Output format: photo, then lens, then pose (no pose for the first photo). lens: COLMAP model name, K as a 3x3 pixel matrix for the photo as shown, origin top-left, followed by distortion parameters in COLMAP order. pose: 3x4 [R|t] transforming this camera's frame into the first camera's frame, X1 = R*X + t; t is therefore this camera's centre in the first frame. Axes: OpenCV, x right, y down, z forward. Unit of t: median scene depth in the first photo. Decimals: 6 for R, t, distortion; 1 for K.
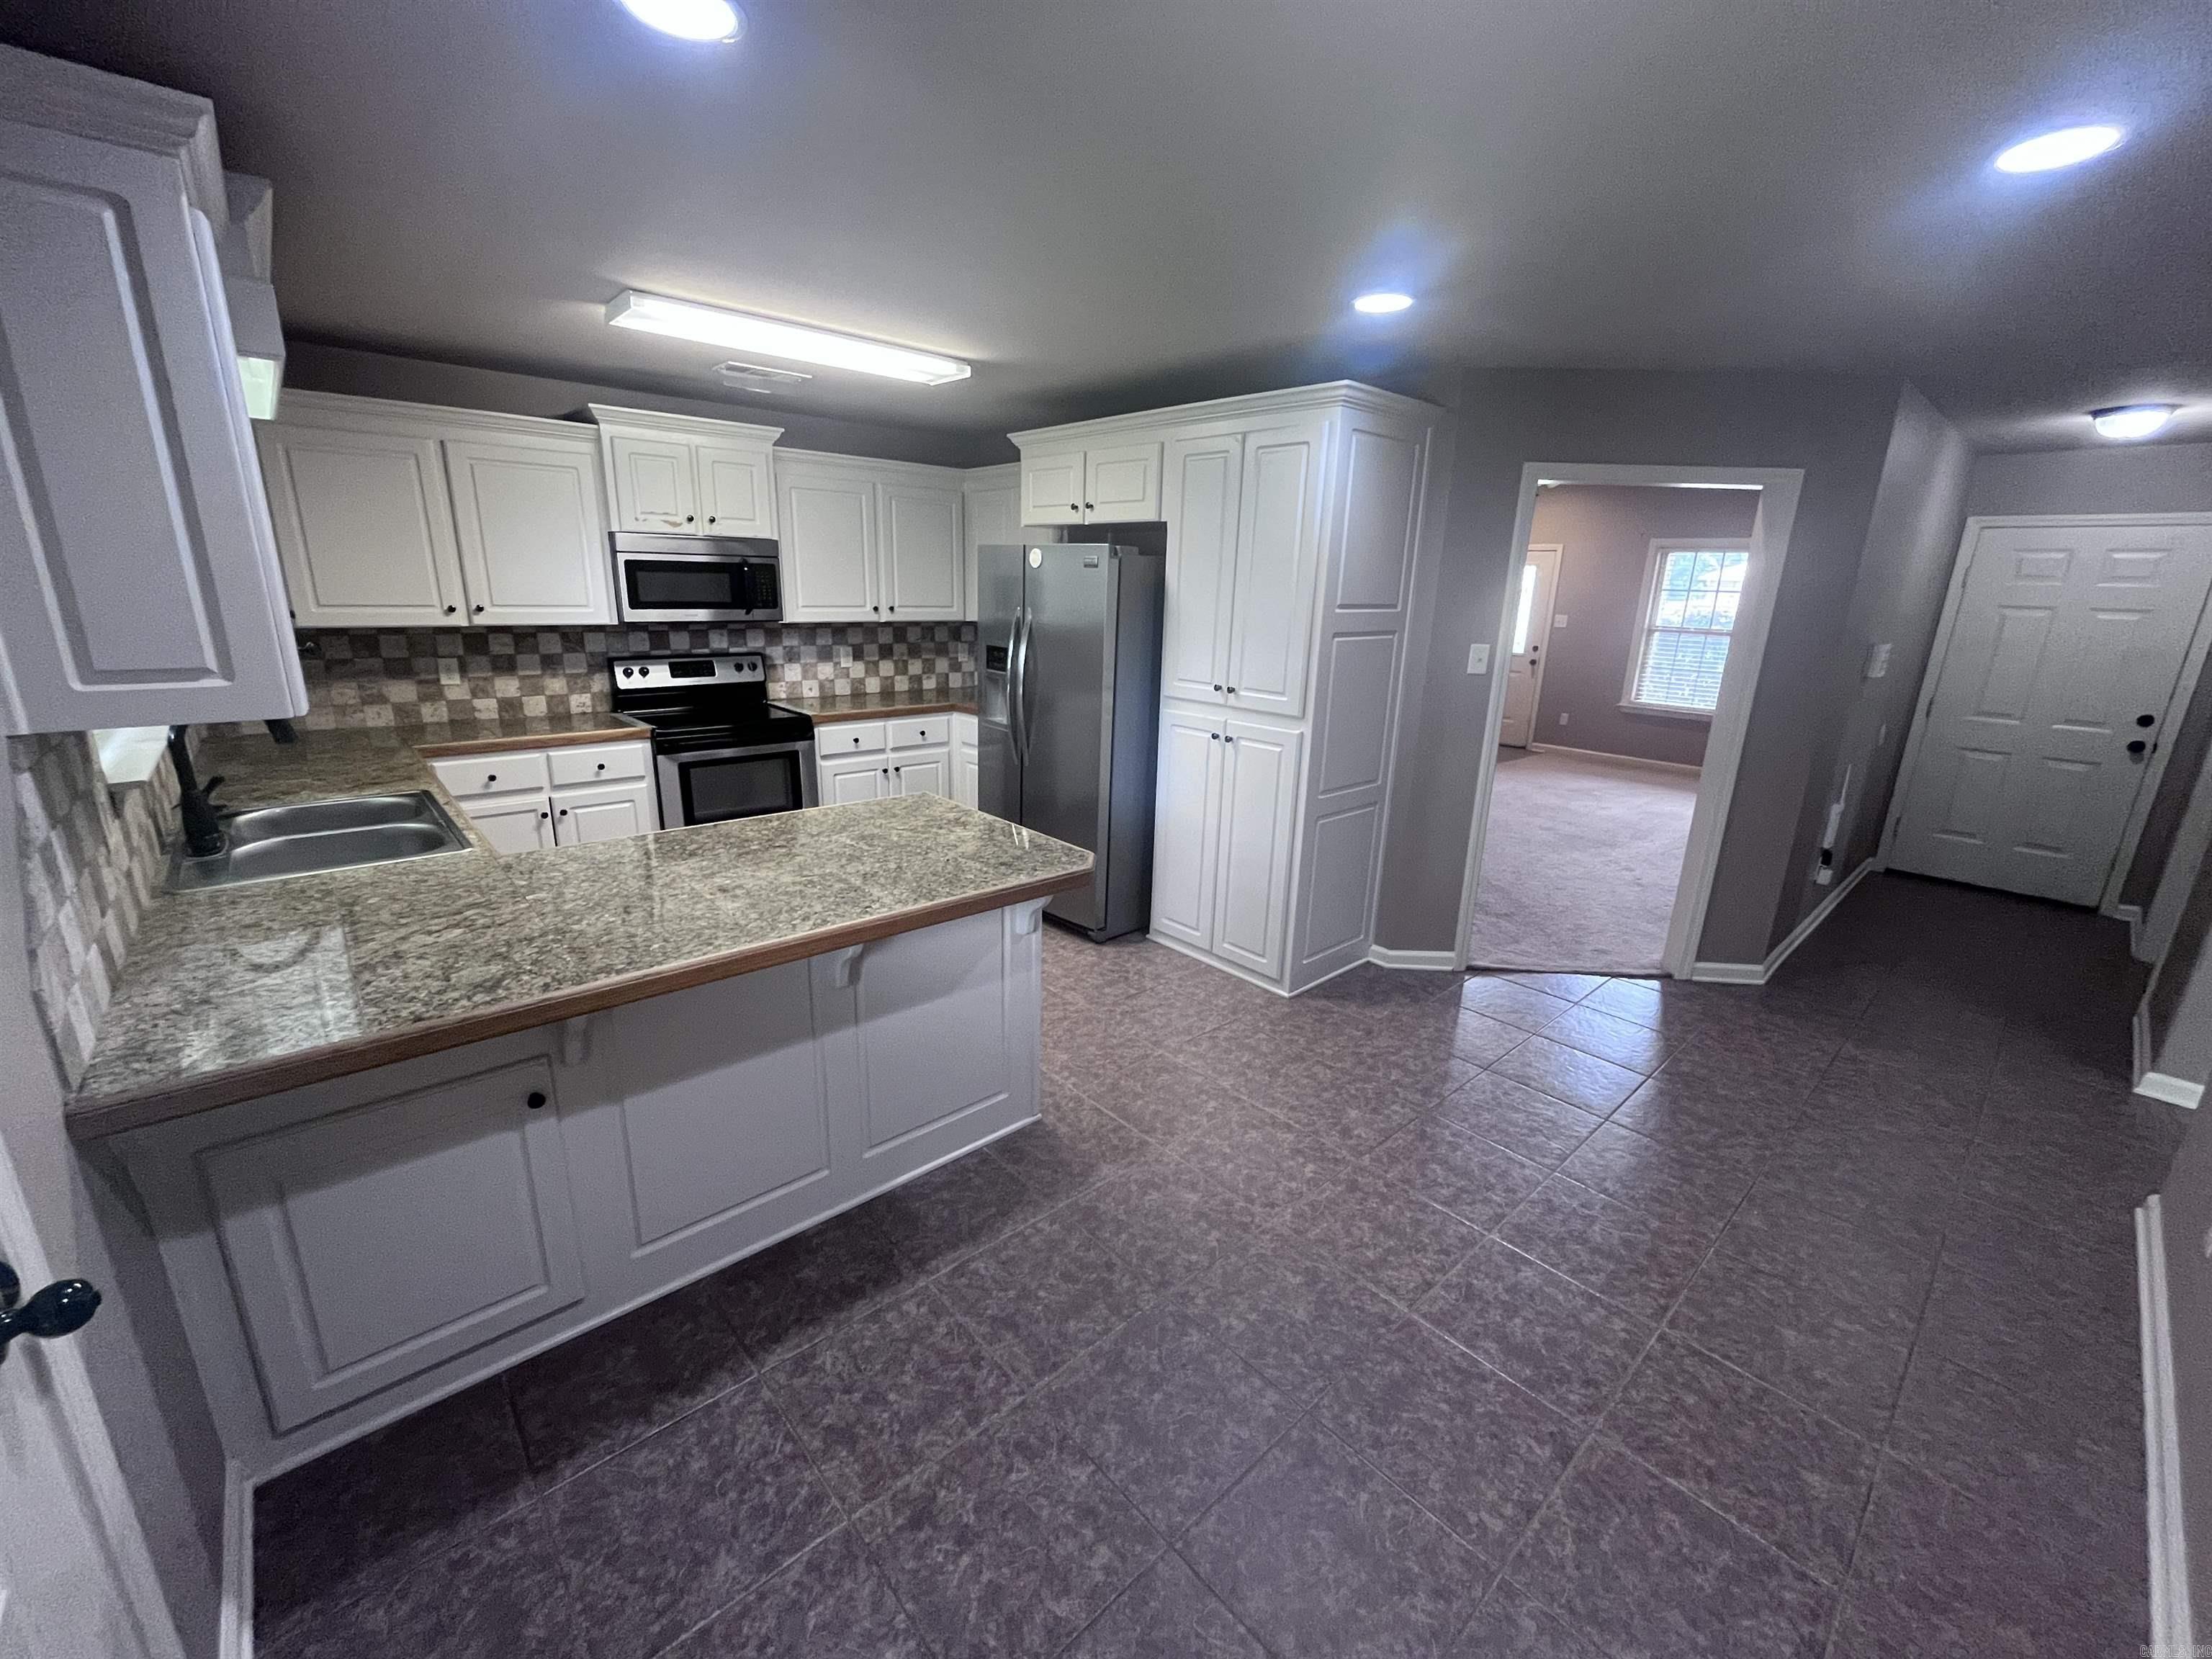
lens RADIAL K [[889.2, 0, 1107.4], [0, 889.2, 824.7], [0, 0, 1]] dist [0.001424, -0.000004]
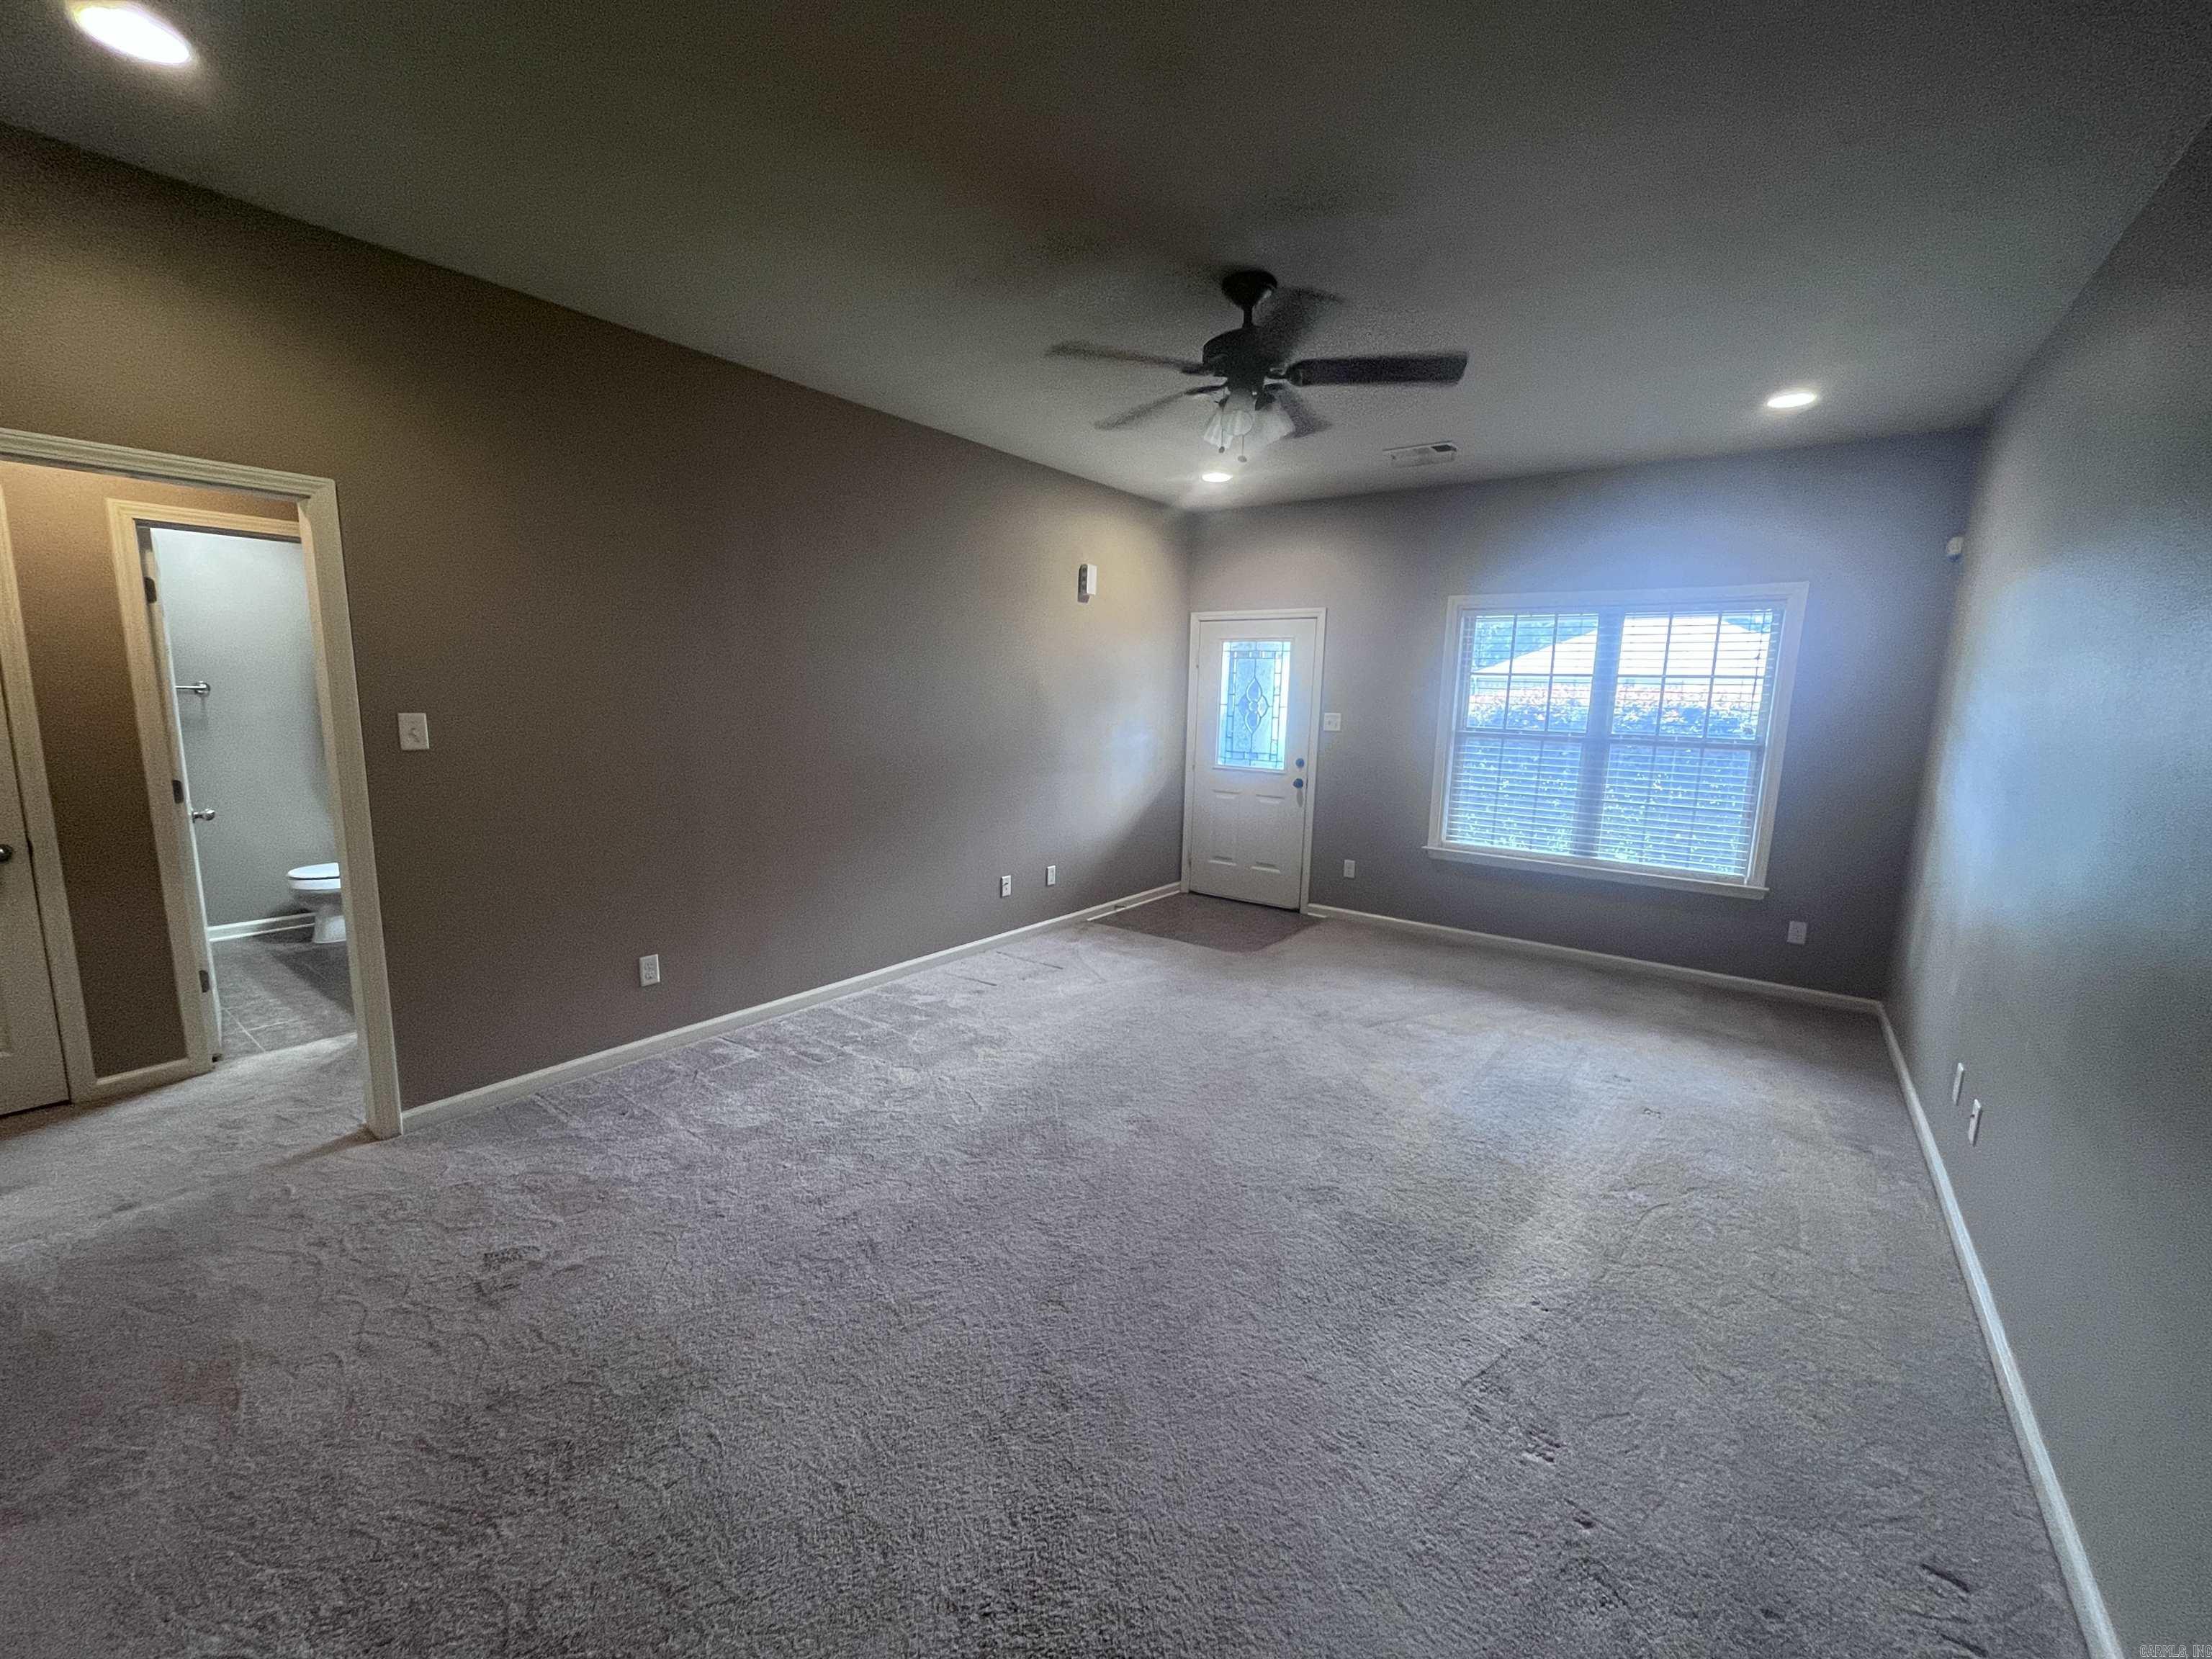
lens RADIAL K [[889.2, 0, 1107.4], [0, 889.2, 824.7], [0, 0, 1]] dist [0.001424, -0.000004]
pose [[0.980061, -0.035393, 0.195517, 0.231299], [0.056028, 0.993304, -0.101039, -0.103109], [-0.190632, 0.109979, 0.975481, 0.427725]]
